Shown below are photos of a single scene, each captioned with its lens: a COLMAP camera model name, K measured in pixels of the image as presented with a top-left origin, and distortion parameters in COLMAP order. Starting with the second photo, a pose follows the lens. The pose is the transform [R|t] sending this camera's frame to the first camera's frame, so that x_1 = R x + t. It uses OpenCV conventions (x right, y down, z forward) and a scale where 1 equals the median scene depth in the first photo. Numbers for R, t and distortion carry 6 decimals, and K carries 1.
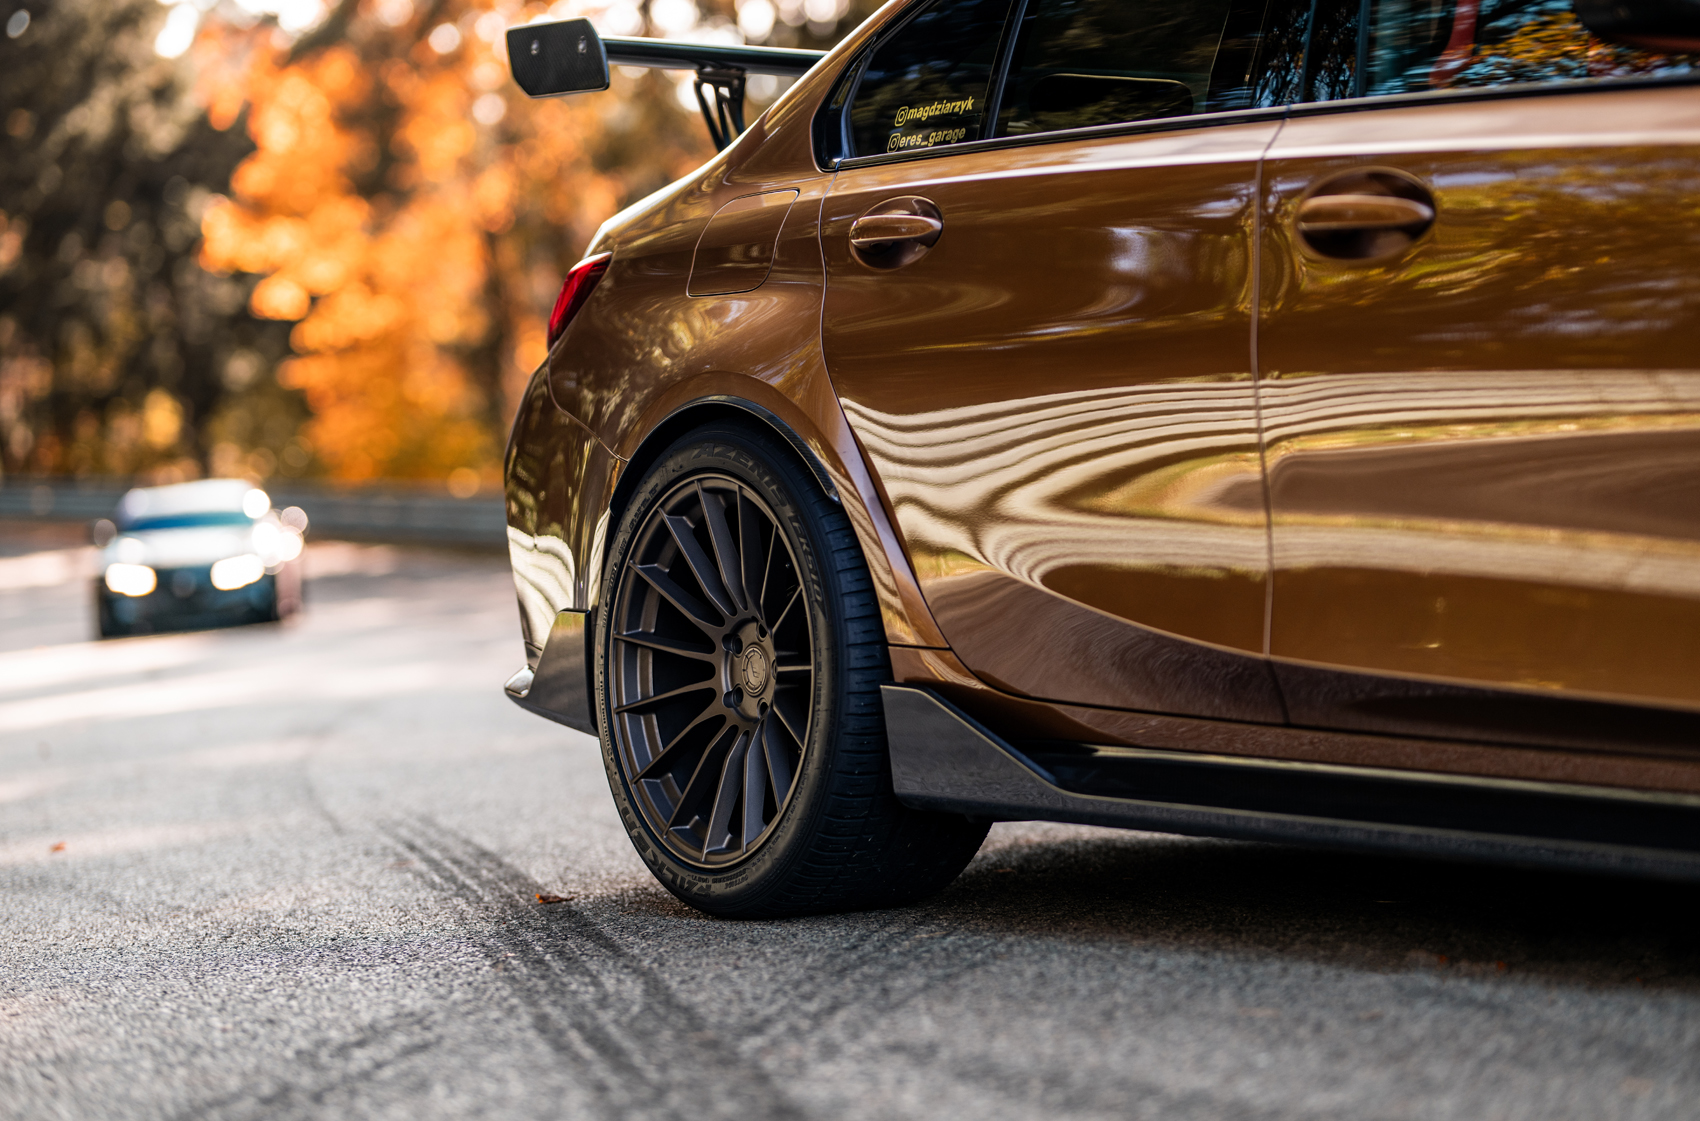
lens RADIAL K [[3899.2, 0, 850.0], [0, 3899.2, 560.5], [0, 0, 1]] dist [-0.058407, -0.485390]
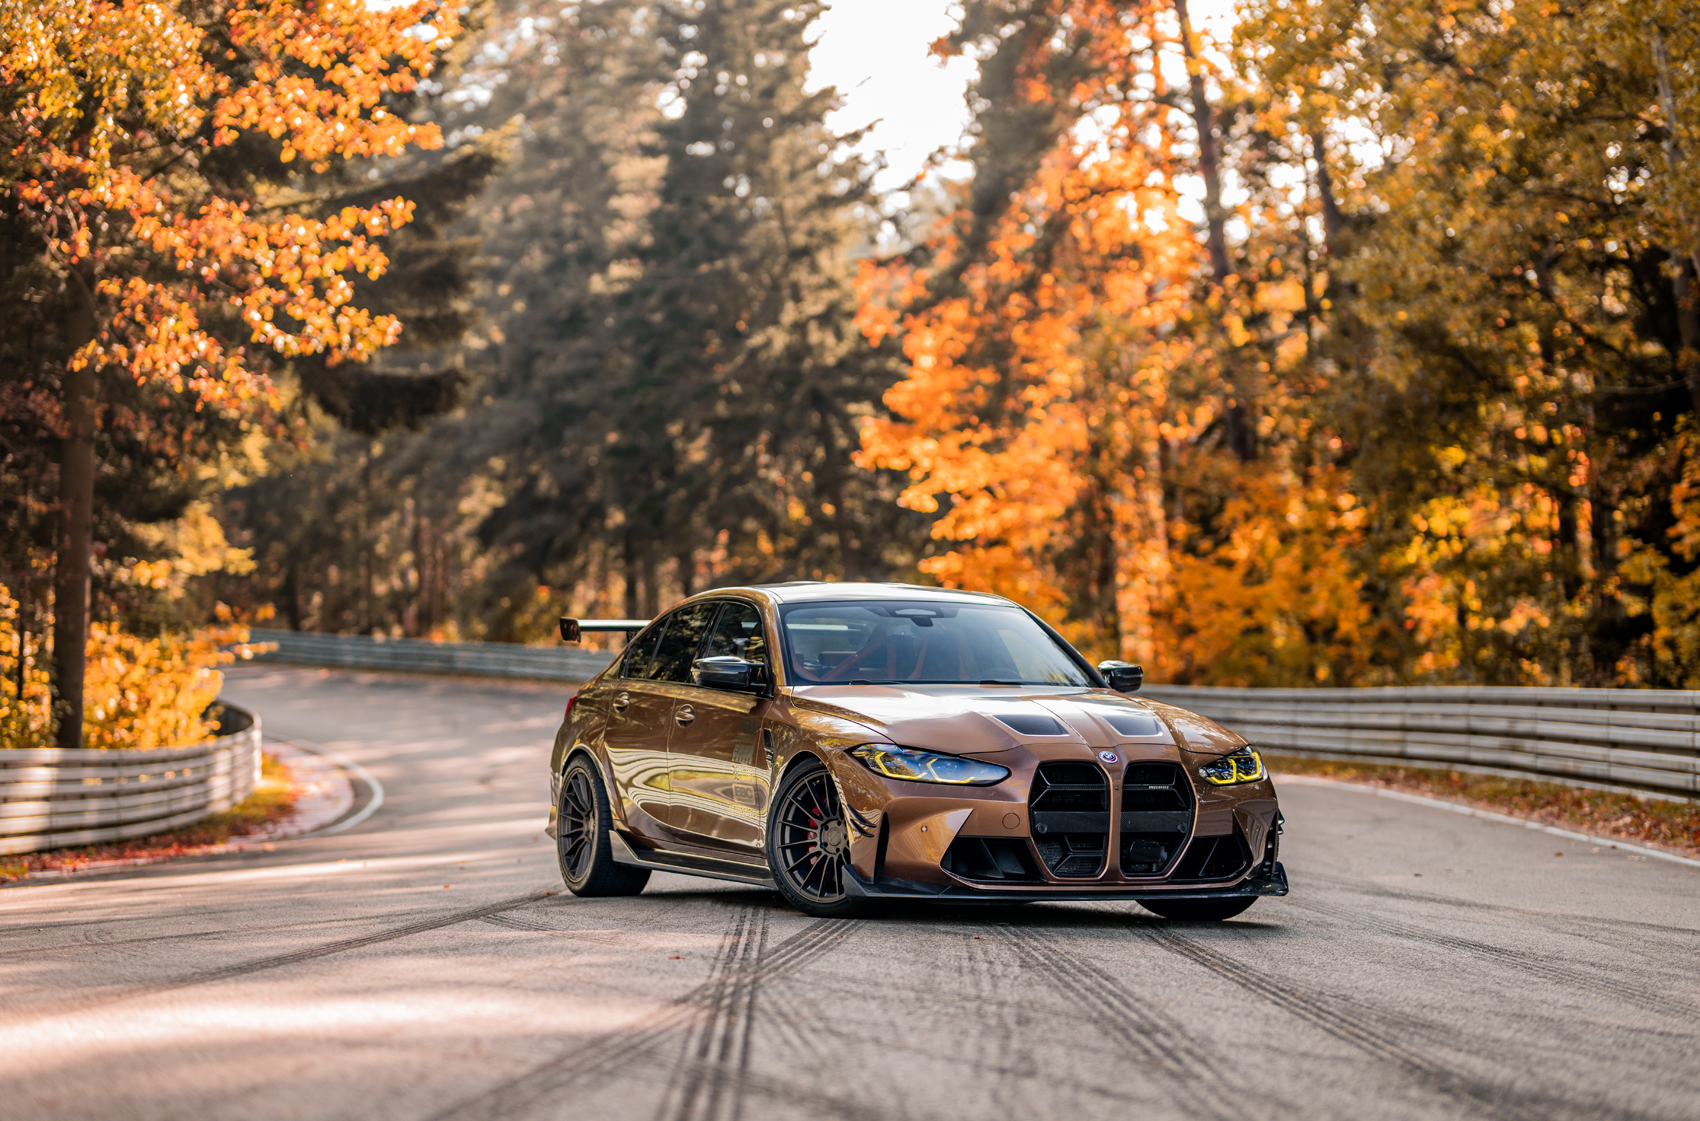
lens RADIAL K [[4185.1, 0, 875.8], [0, 4185.1, 552.6], [0, 0, 1]] dist [0.058557, -0.858534]
pose [[0.981461, 0.017594, -0.190851, 0.079955], [-0.024964, 0.999030, -0.036281, -0.007268], [0.190027, 0.040373, 0.980948, -0.225663]]
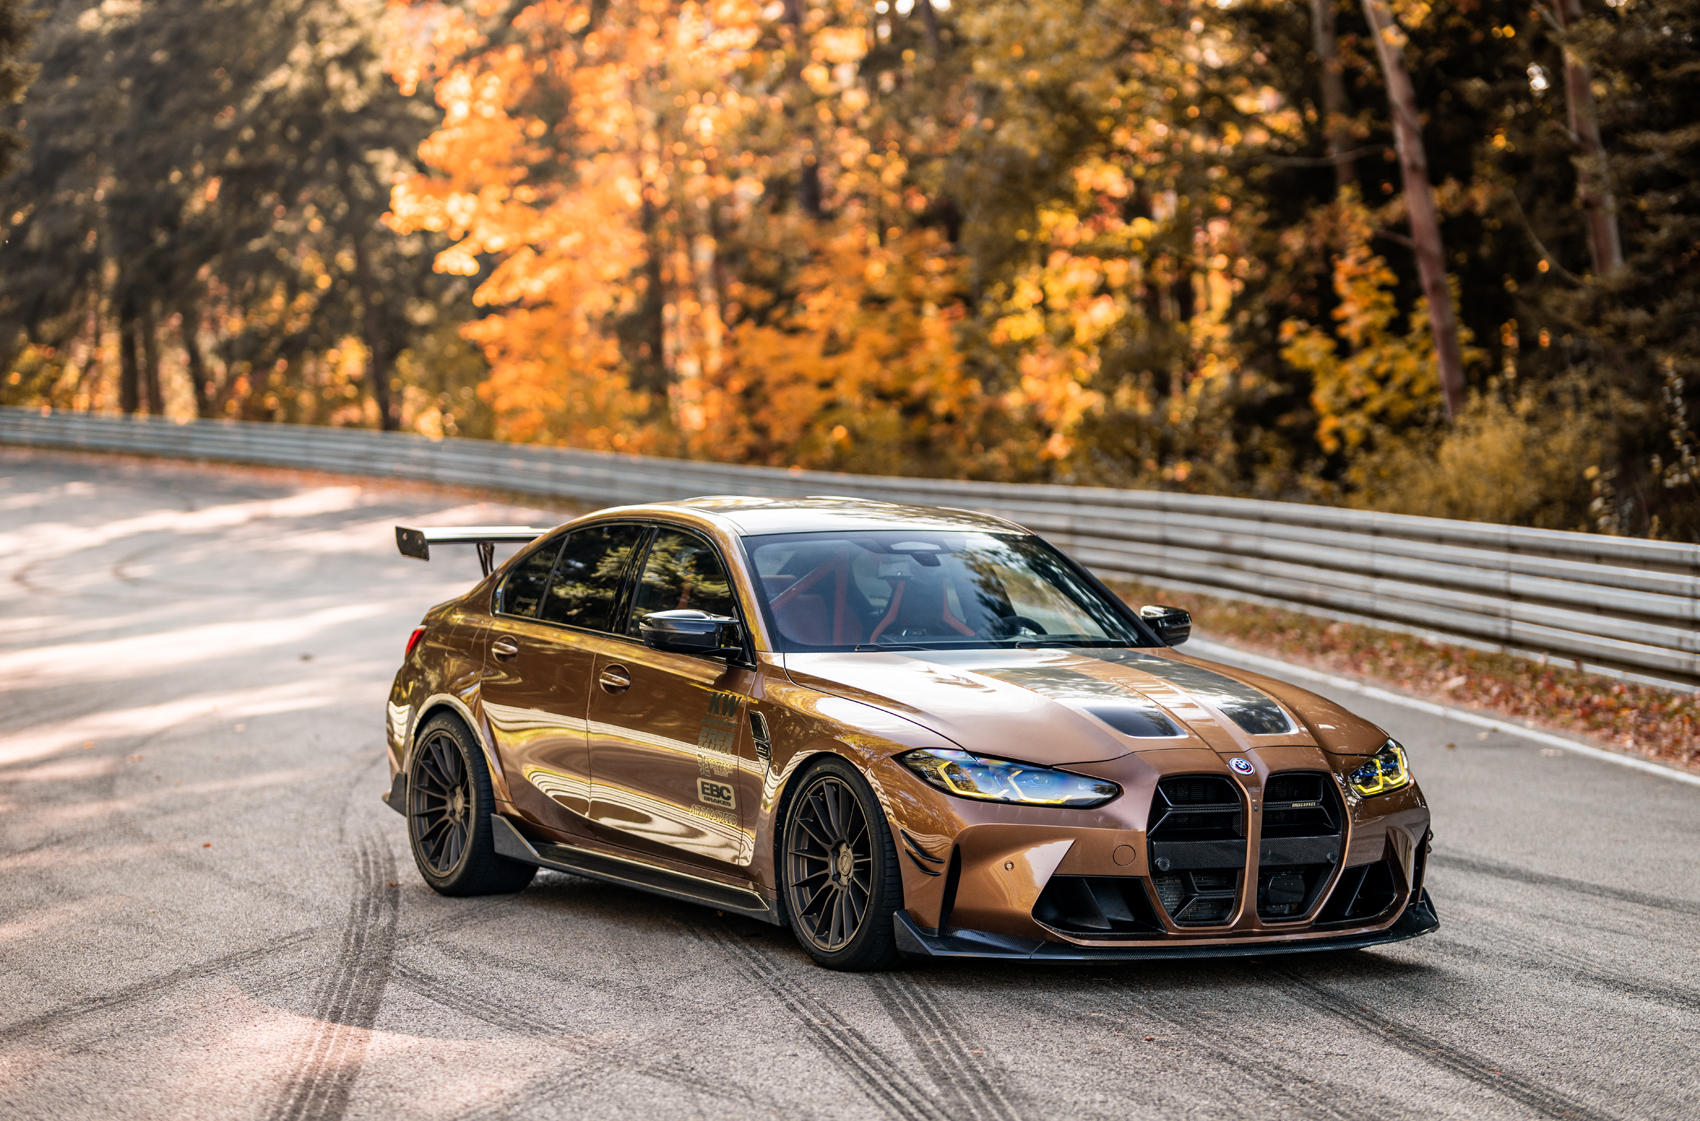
lens RADIAL K [[4185.1, 0, 875.8], [0, 4185.1, 552.6], [0, 0, 1]] dist [0.058557, -0.858534]
pose [[0.998274, 0.020590, -0.055002, 0.036273], [-0.019144, 0.999461, 0.026674, -0.019772], [0.055522, -0.025575, 0.998130, -0.162239]]
